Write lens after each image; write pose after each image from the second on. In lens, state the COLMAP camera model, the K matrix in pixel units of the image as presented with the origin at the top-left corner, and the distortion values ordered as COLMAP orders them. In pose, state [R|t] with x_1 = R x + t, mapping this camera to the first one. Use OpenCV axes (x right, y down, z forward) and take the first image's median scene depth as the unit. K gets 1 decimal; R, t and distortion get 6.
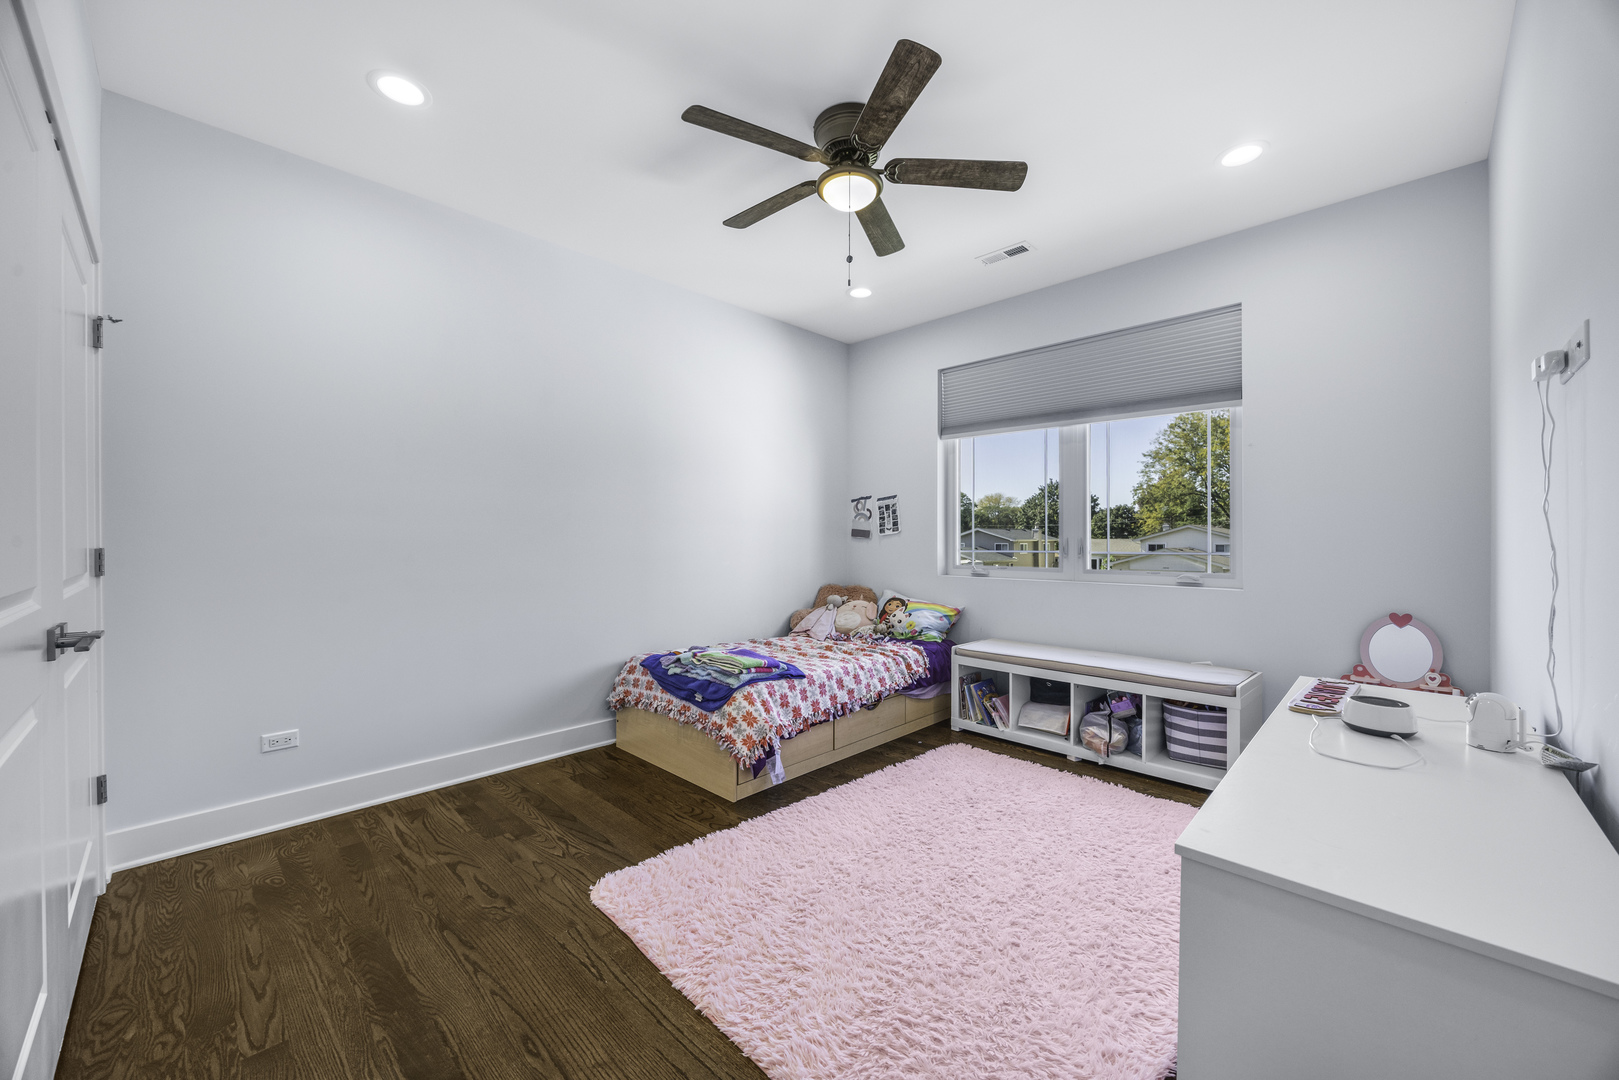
lens RADIAL K [[642.7, 0, 820.3], [0, 642.7, 539.0], [0, 0, 1]] dist [-0.001448, -0.000239]
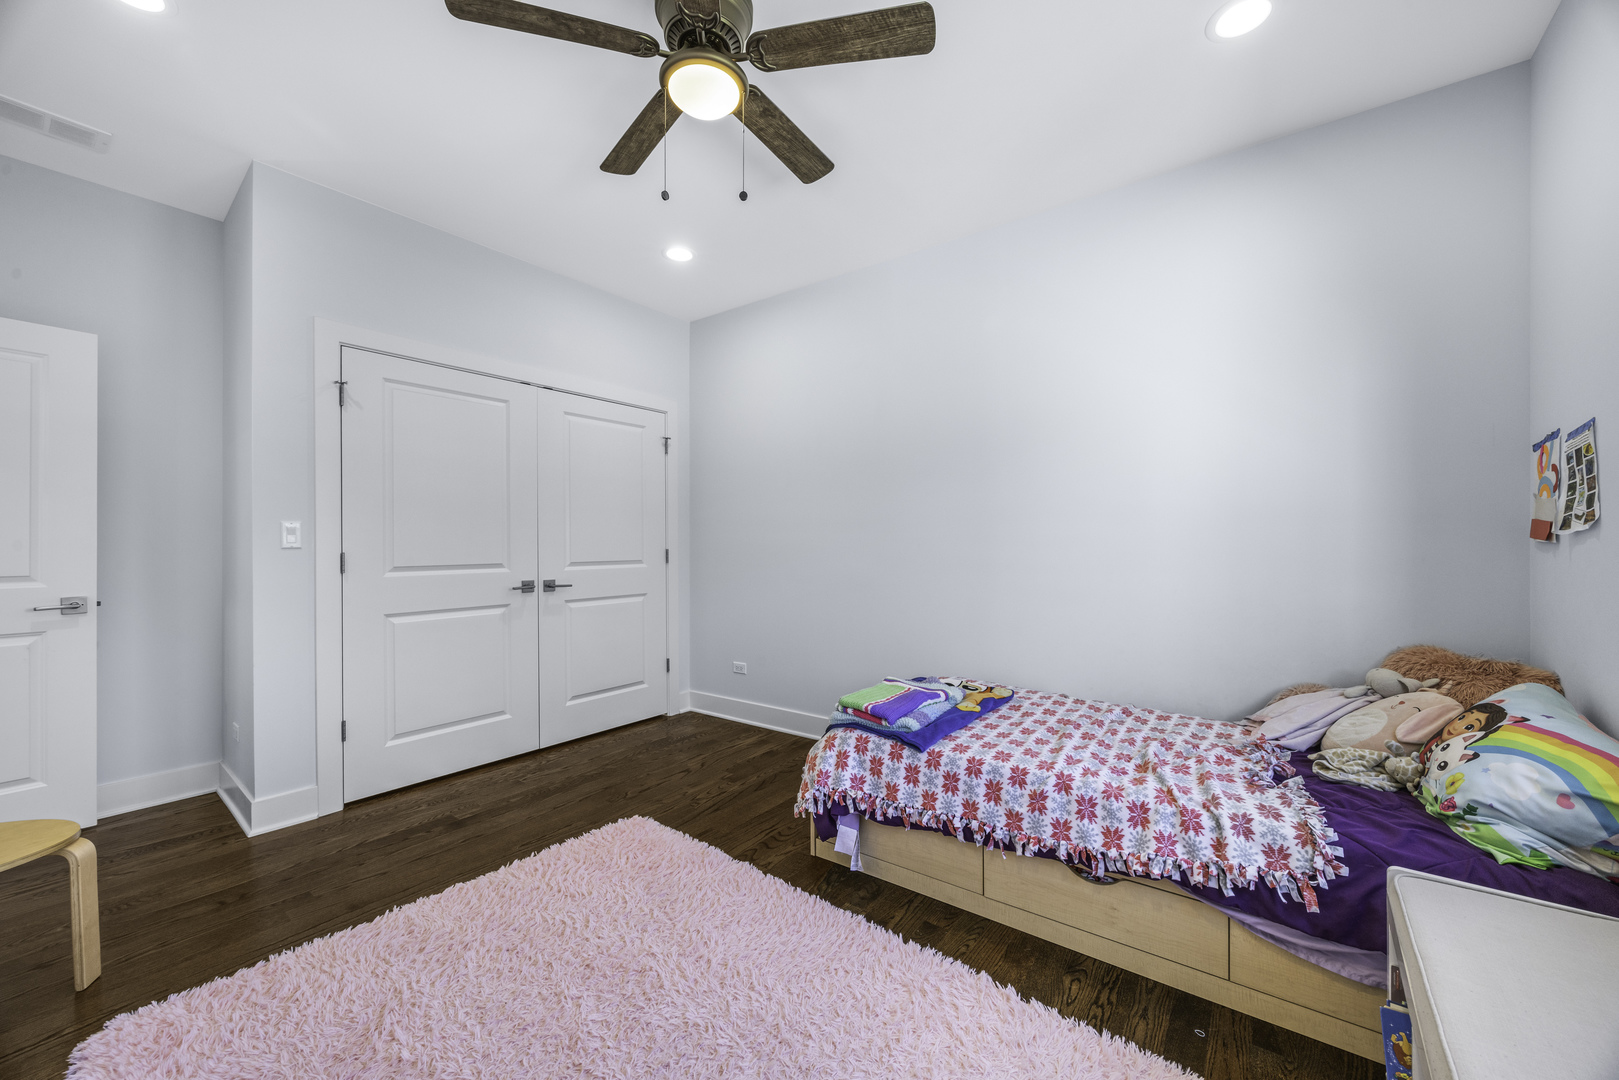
lens RADIAL K [[642.7, 0, 820.3], [0, 642.7, 539.0], [0, 0, 1]] dist [-0.001448, -0.000239]
pose [[0.089412, -0.005094, -0.995982, 0.637925], [0.004073, 0.999980, -0.004749, -0.004777], [0.995986, -0.003632, 0.089431, 0.832473]]
